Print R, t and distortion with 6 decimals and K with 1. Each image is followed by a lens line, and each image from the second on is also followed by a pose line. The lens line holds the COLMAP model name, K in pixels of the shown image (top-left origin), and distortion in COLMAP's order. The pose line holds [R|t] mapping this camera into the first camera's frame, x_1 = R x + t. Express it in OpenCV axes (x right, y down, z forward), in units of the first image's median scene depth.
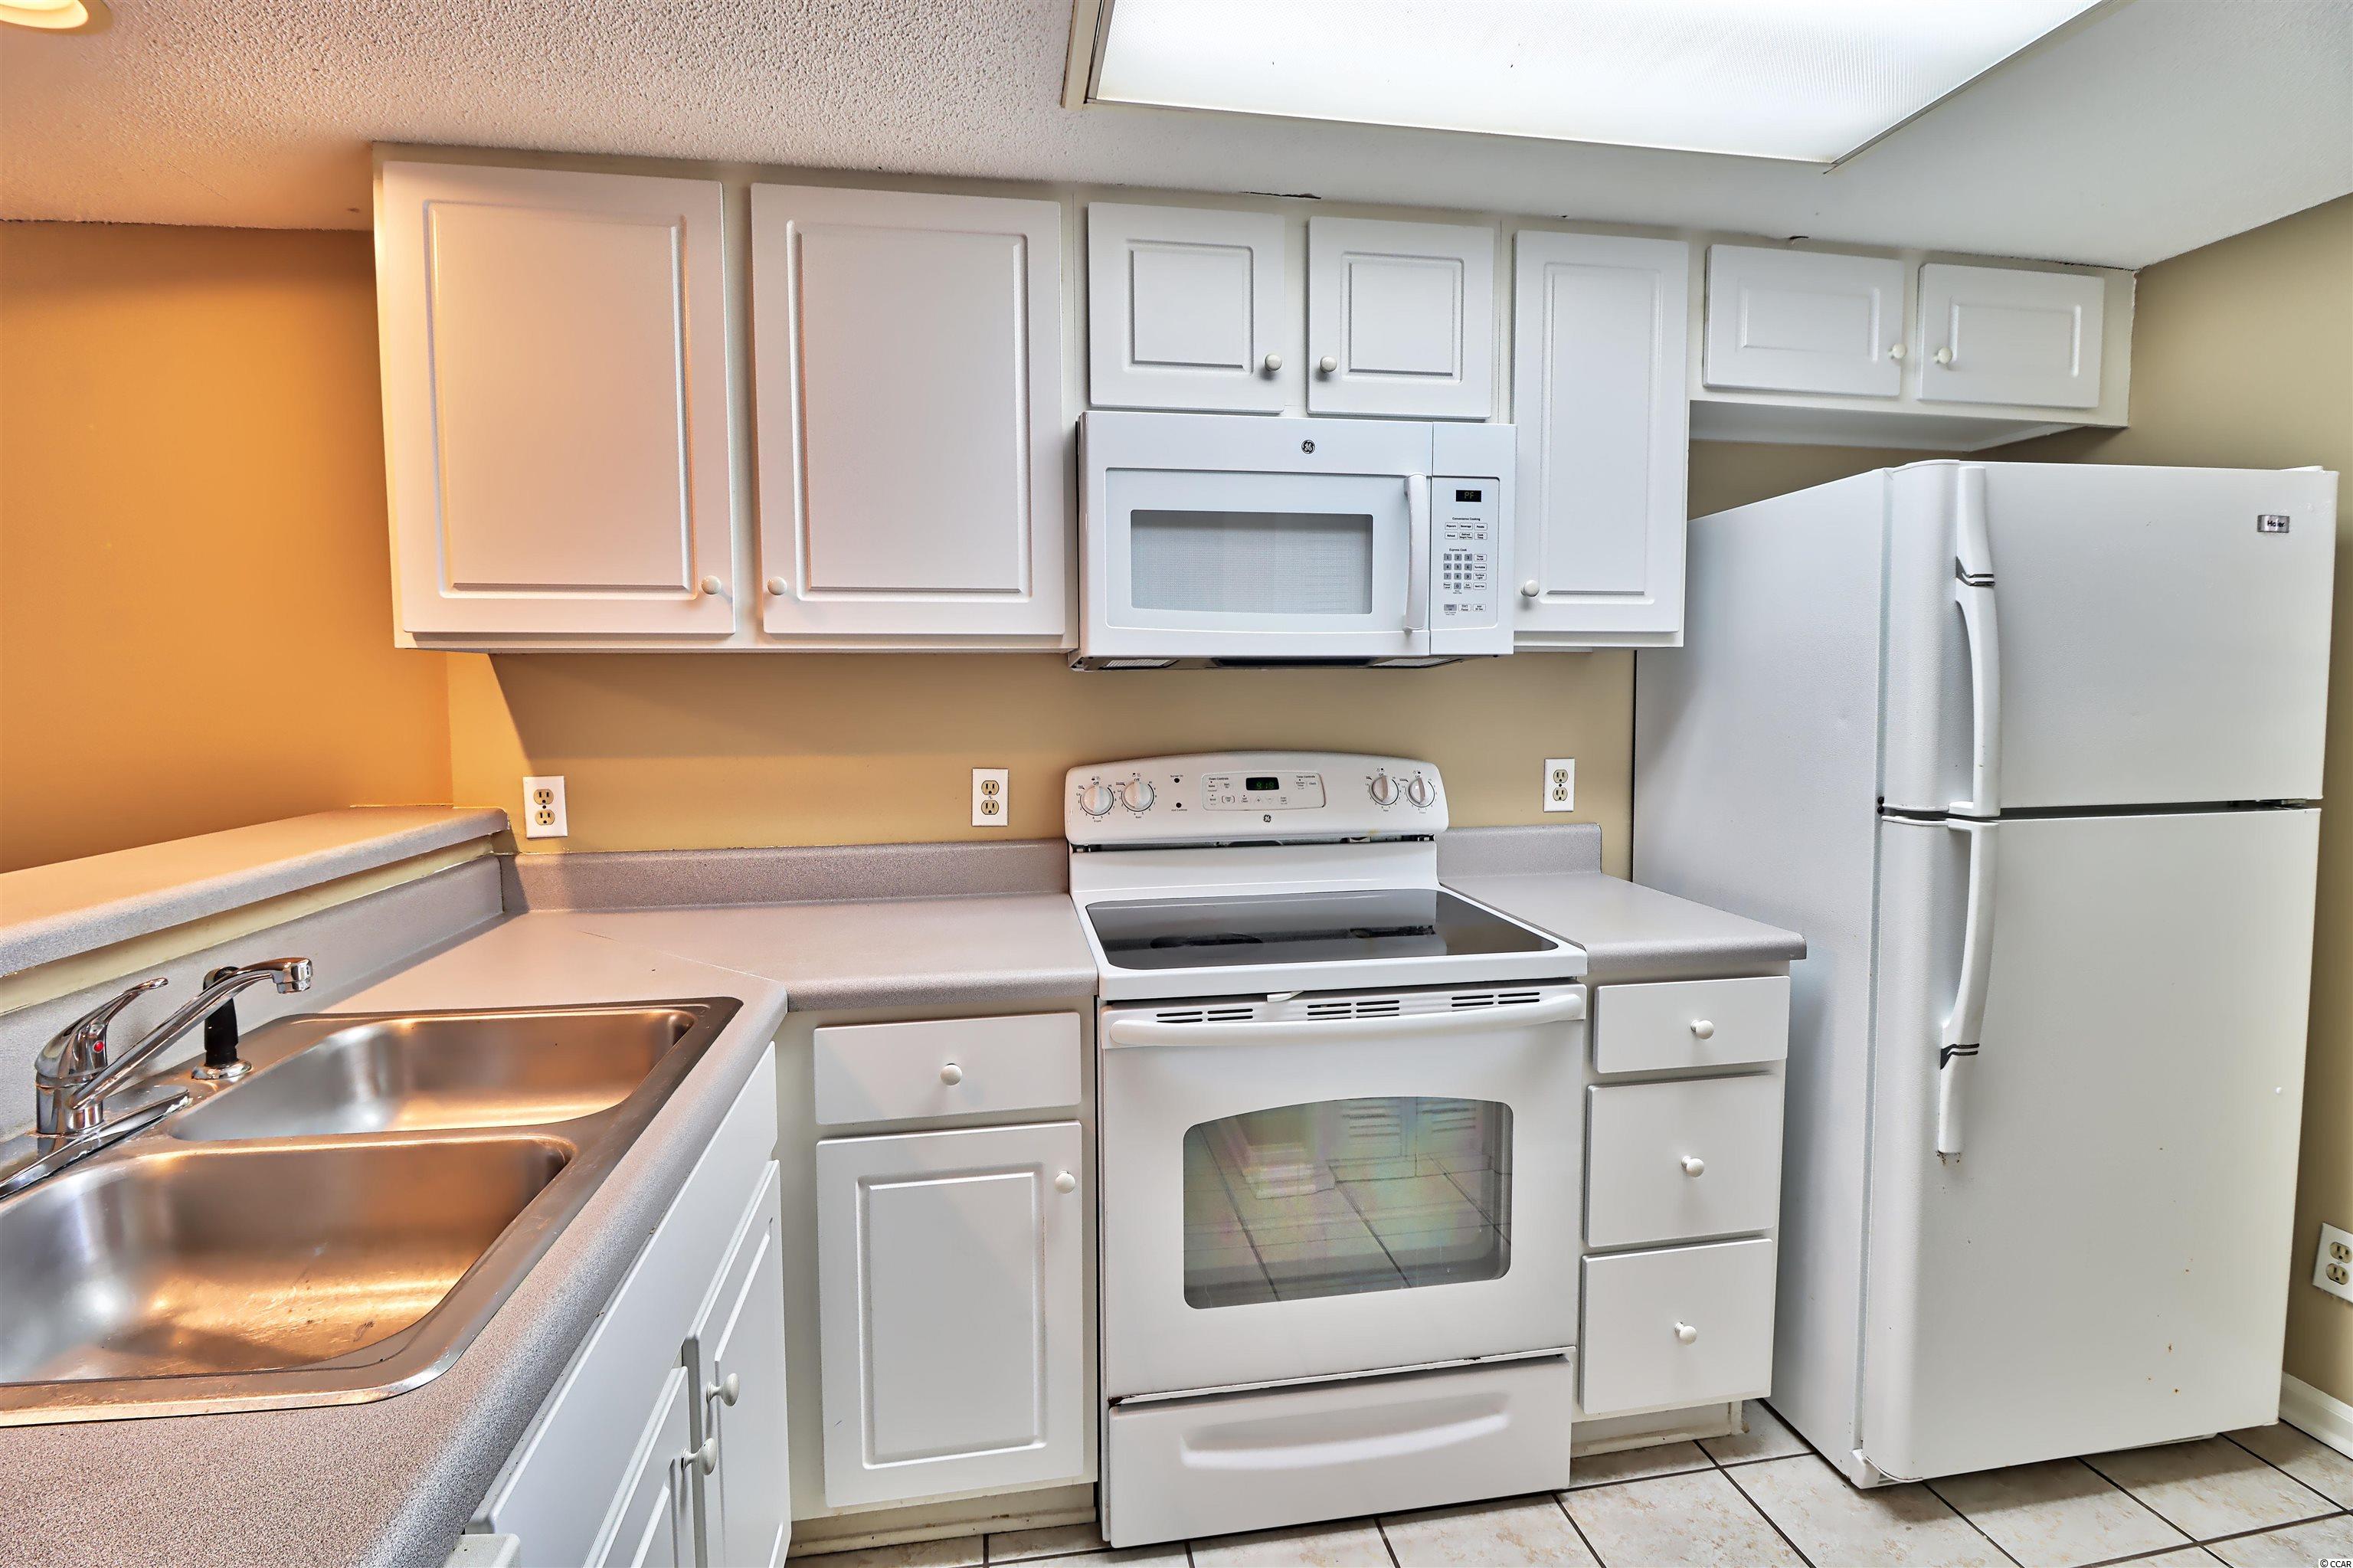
lens RADIAL K [[1088.0, 0, 1177.5], [0, 1088.0, 769.6], [0, 0, 1]] dist [-0.017400, -0.003728]
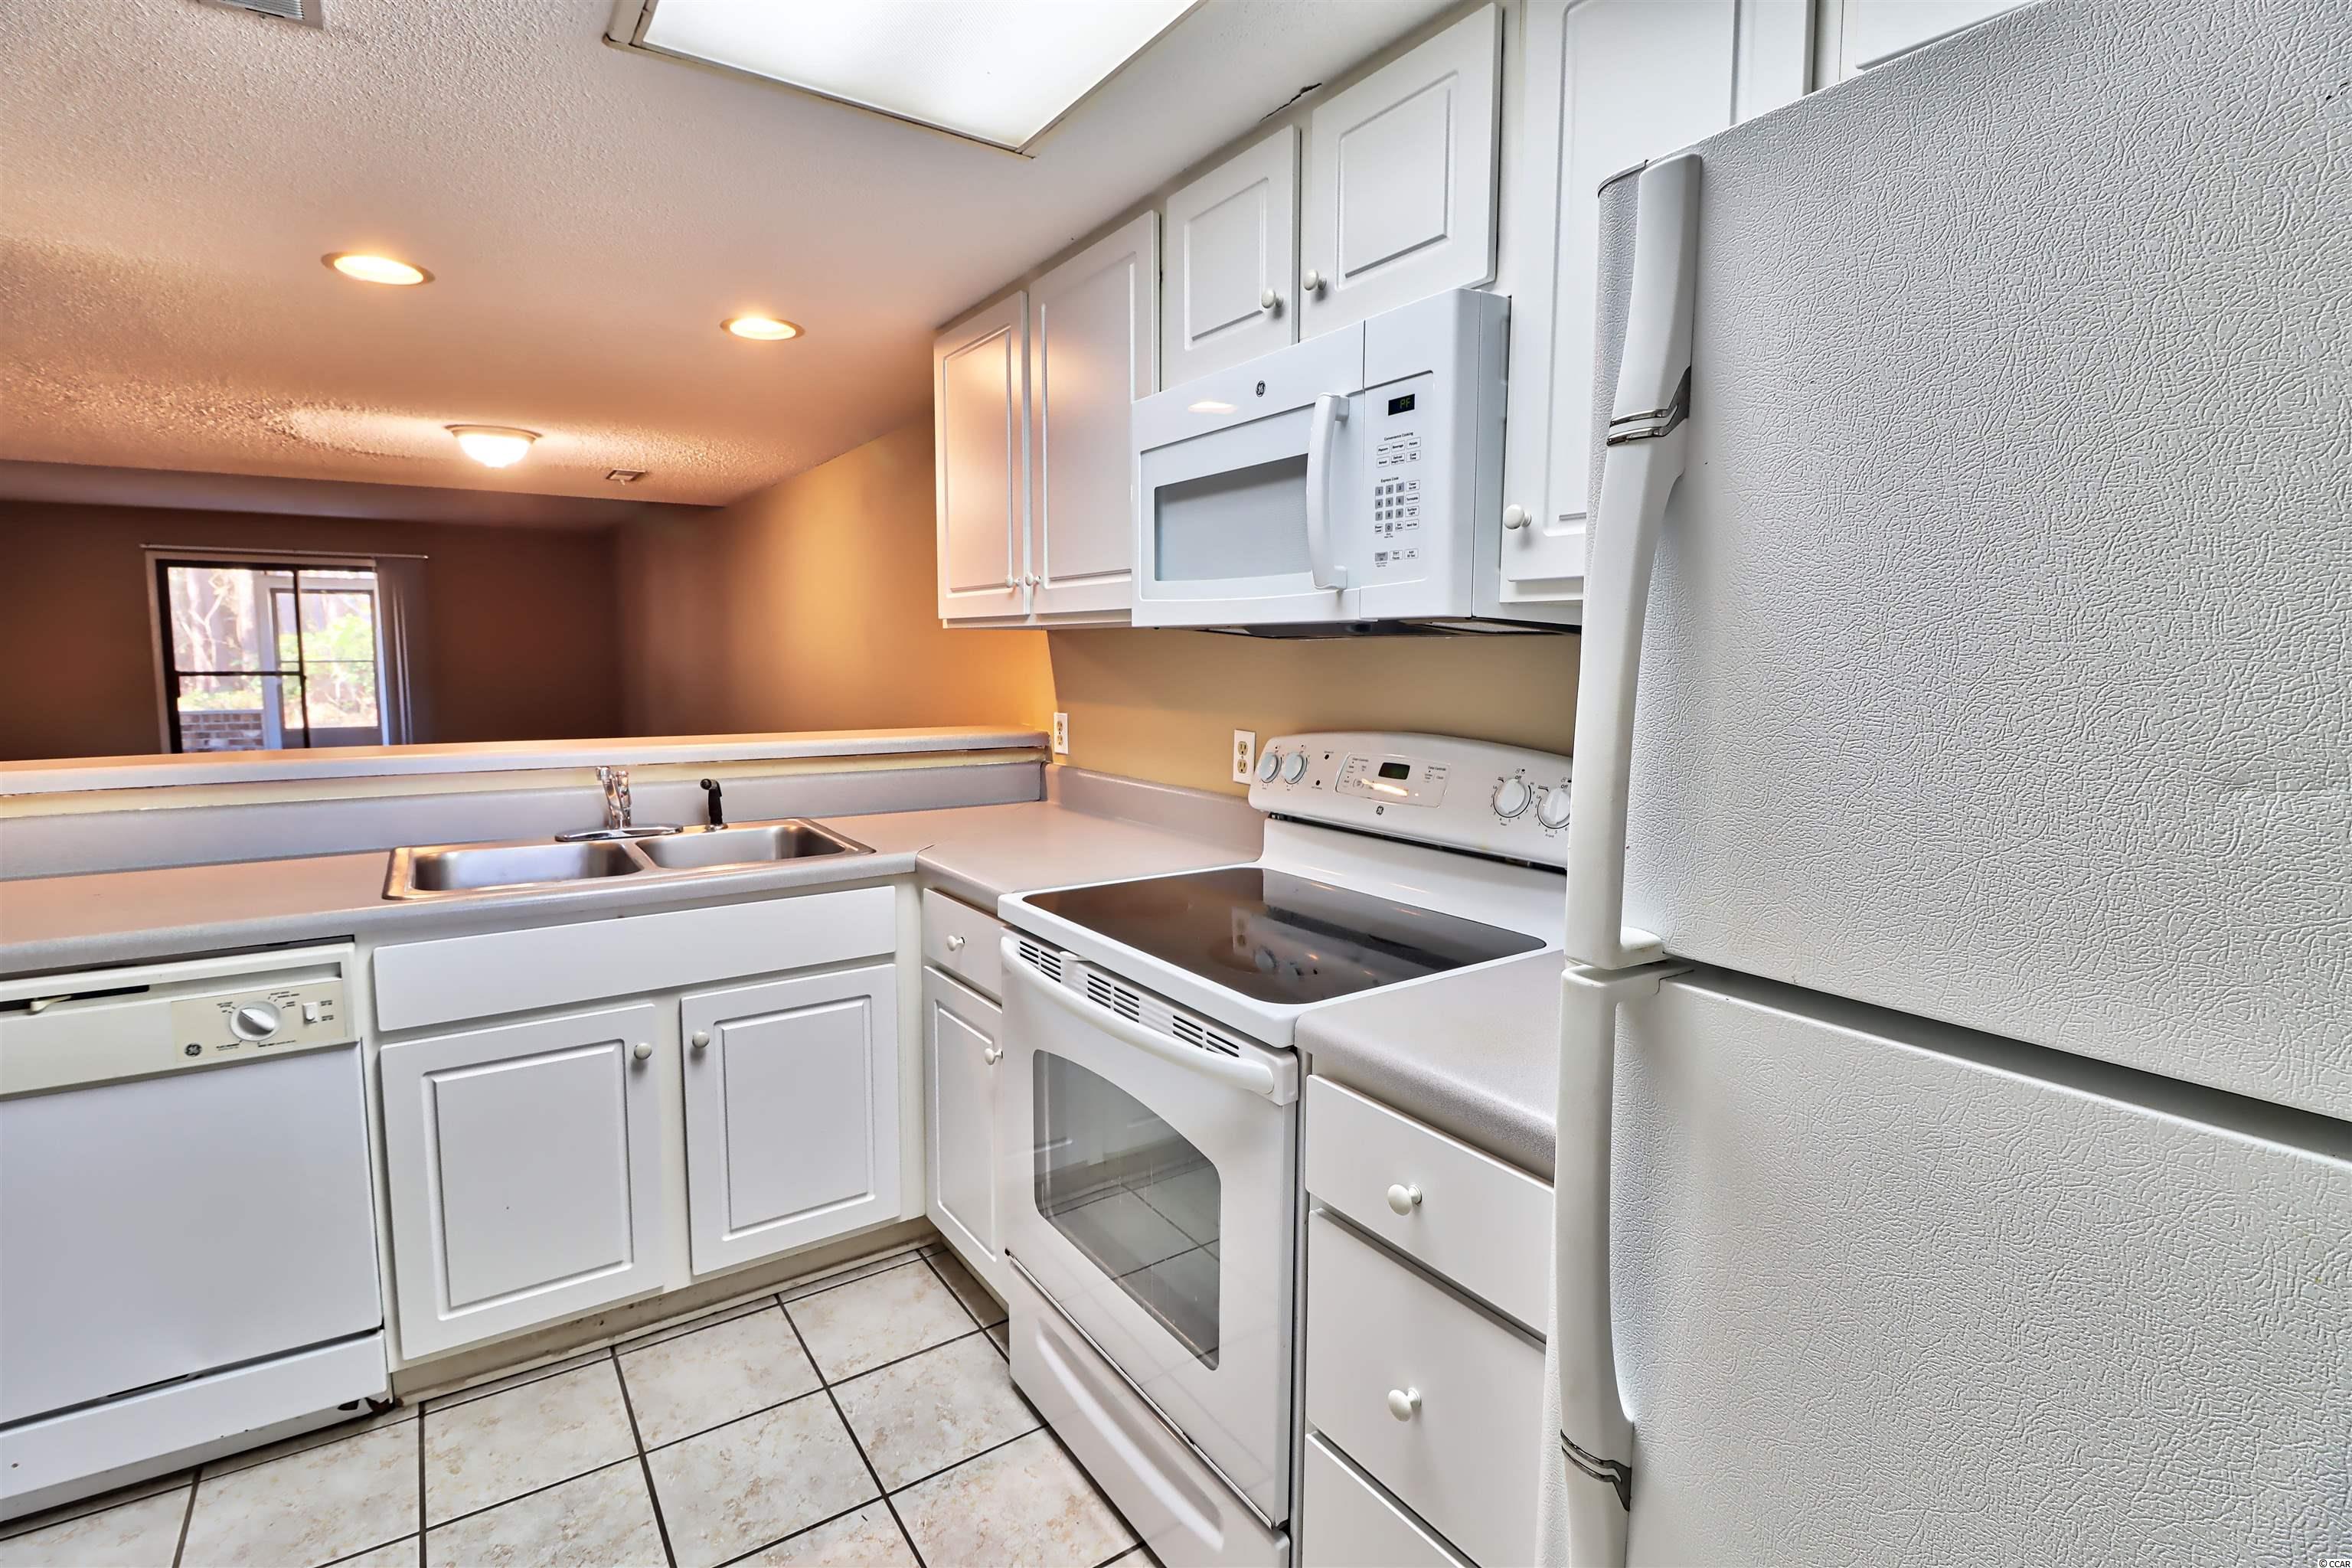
lens RADIAL K [[1087.5, 0, 1172.5], [0, 1087.5, 769.8], [0, 0, 1]] dist [-0.017400, -0.003728]
pose [[0.419326, 0.104634, -0.901786, 0.896733], [-0.075200, 0.993925, 0.080357, -0.050371], [0.904716, 0.034118, 0.424647, 0.546845]]
